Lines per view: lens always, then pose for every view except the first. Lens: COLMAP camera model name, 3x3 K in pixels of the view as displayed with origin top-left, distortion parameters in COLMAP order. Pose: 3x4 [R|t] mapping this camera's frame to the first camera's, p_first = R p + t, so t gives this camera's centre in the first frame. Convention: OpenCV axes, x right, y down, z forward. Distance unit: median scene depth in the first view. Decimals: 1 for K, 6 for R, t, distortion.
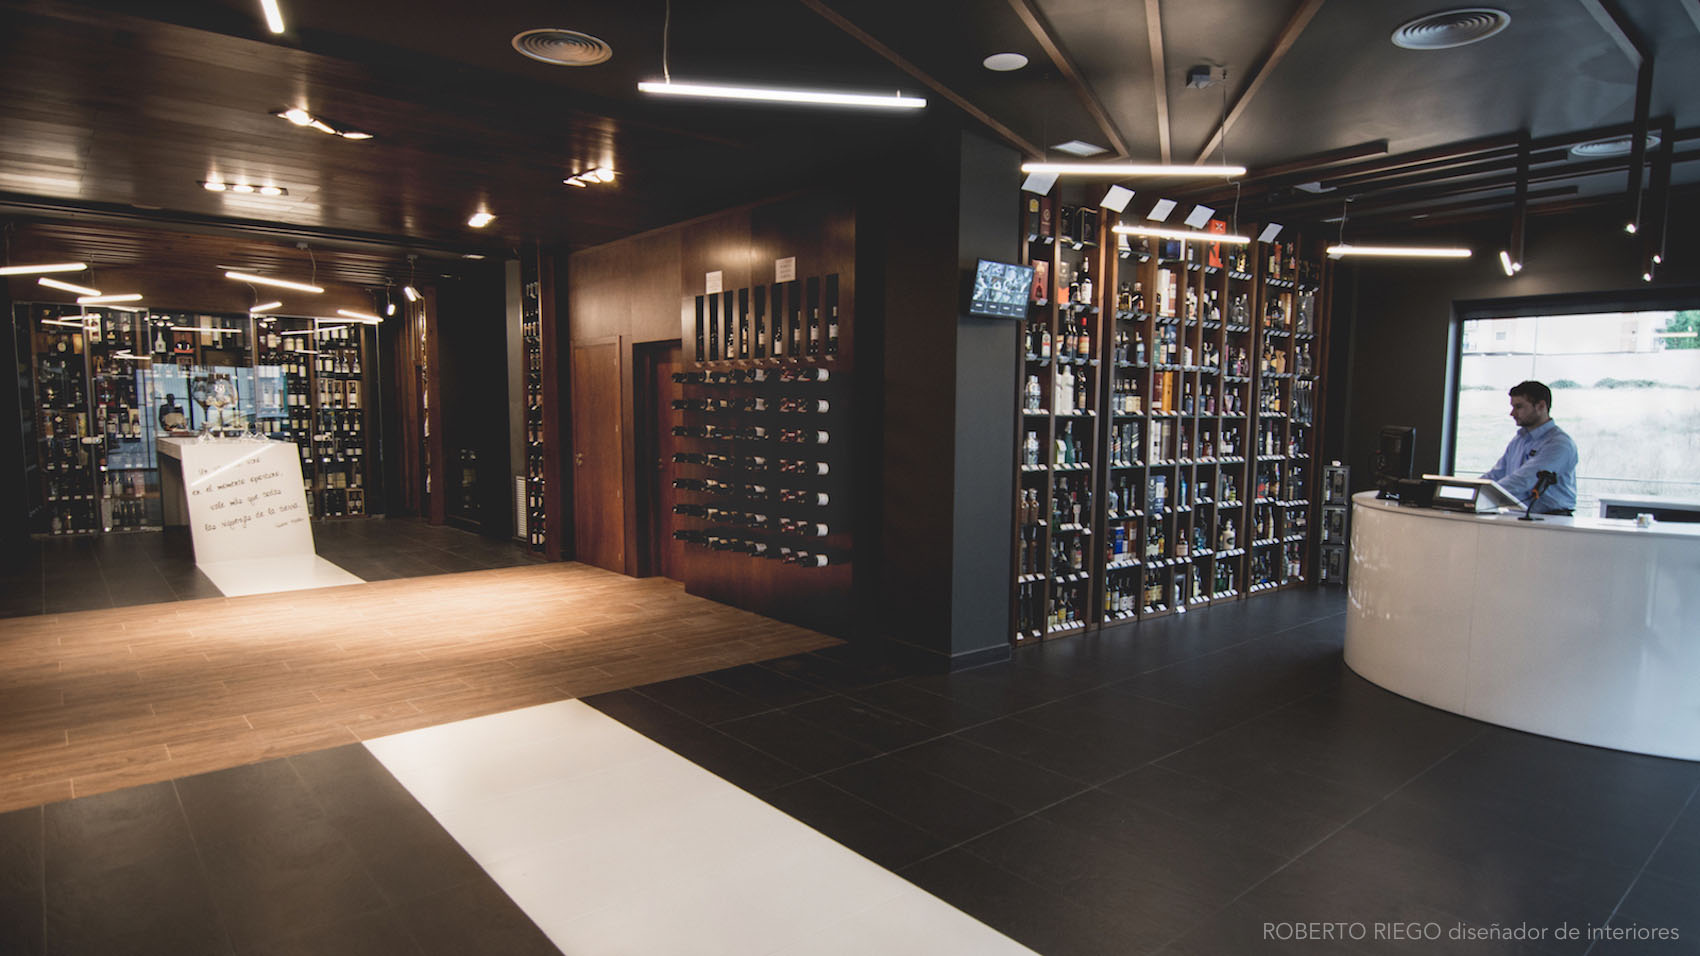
lens RADIAL K [[937.3, 0, 851.2], [0, 937.3, 509.0], [0, 0, 1]] dist [-0.000166, -0.014284]
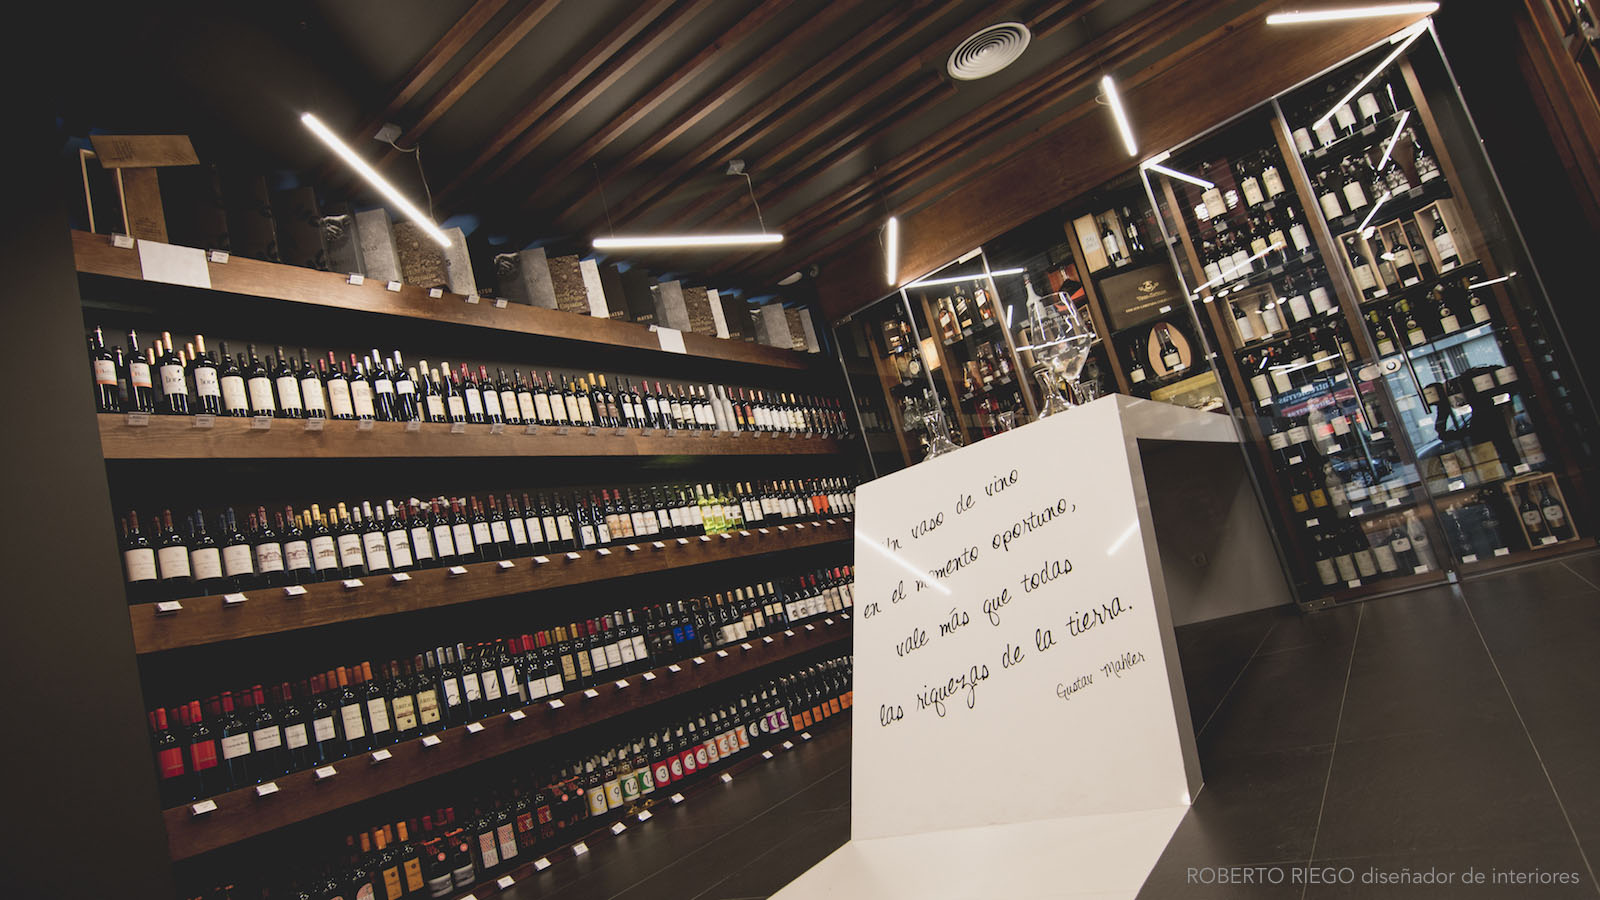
lens RADIAL K [[882.2, 0, 801.1], [0, 882.2, 479.1], [0, 0, 1]] dist [-0.000166, -0.014284]
pose [[0.226690, -0.218865, -0.949057, -0.309339], [0.170064, 0.968350, -0.182693, -0.007188], [0.959005, -0.119986, 0.256736, 0.729638]]
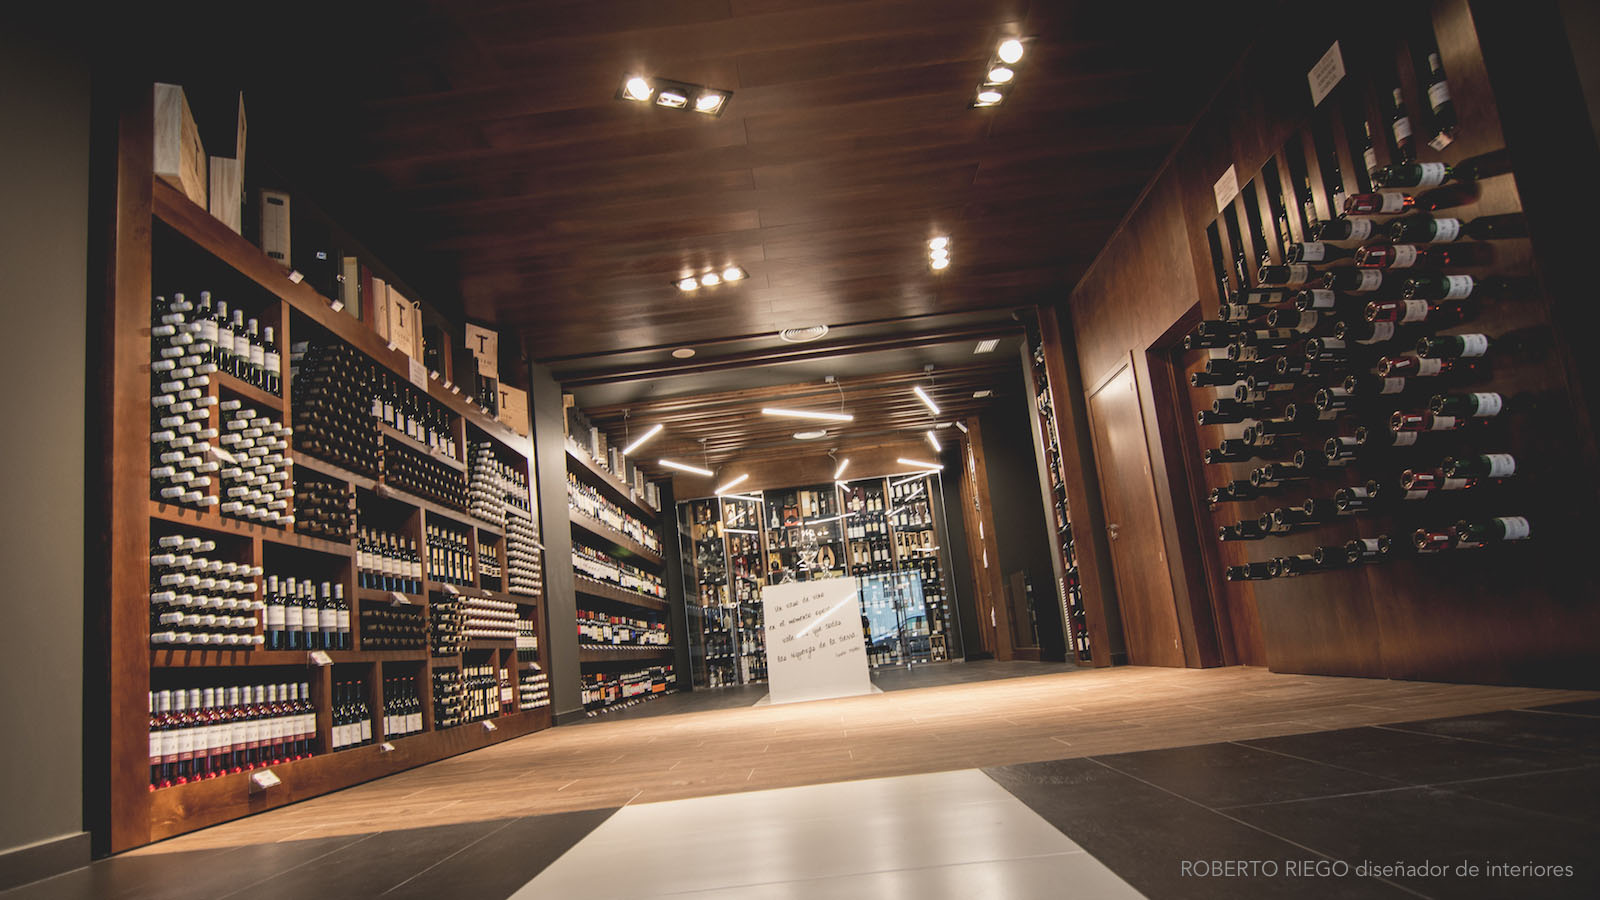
lens RADIAL K [[862.0, 0, 798.2], [0, 862.0, 522.4], [0, 0, 1]] dist [-0.000333, -0.000994]
pose [[0.732743, -0.185713, -0.654674, -0.006482], [0.043118, 0.972778, -0.227690, 0.074740], [0.679138, 0.138611, 0.720804, 0.236035]]
